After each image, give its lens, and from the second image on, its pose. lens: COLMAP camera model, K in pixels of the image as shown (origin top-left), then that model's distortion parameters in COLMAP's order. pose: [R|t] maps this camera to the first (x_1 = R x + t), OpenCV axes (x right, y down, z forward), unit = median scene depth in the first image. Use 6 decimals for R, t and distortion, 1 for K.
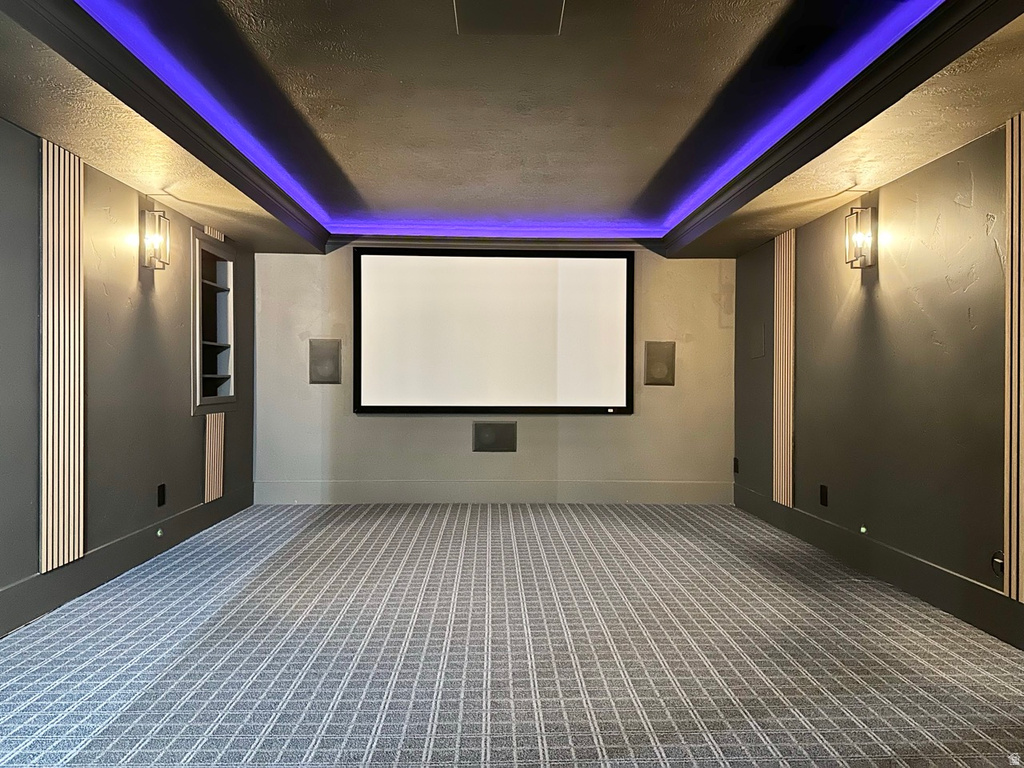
lens RADIAL K [[709.2, 0, 512.0], [0, 709.2, 384.0], [0, 0, 1]] dist [0.095140, -0.142654]
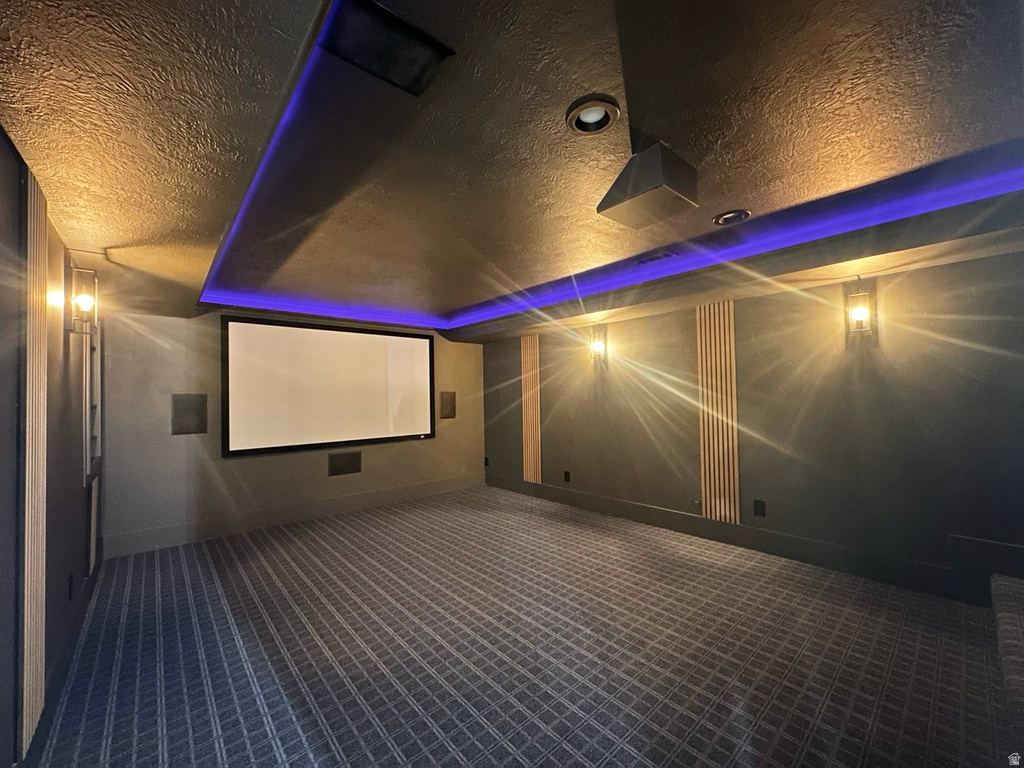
lens RADIAL K [[408.0, 0, 525.4], [0, 408.0, 383.0], [0, 0, 1]] dist [0.007353, -0.000077]
pose [[0.772540, 0.003155, 0.634959, -0.263824], [0.026020, 0.998990, -0.036622, -0.042793], [-0.634433, 0.044813, 0.771678, 0.172719]]
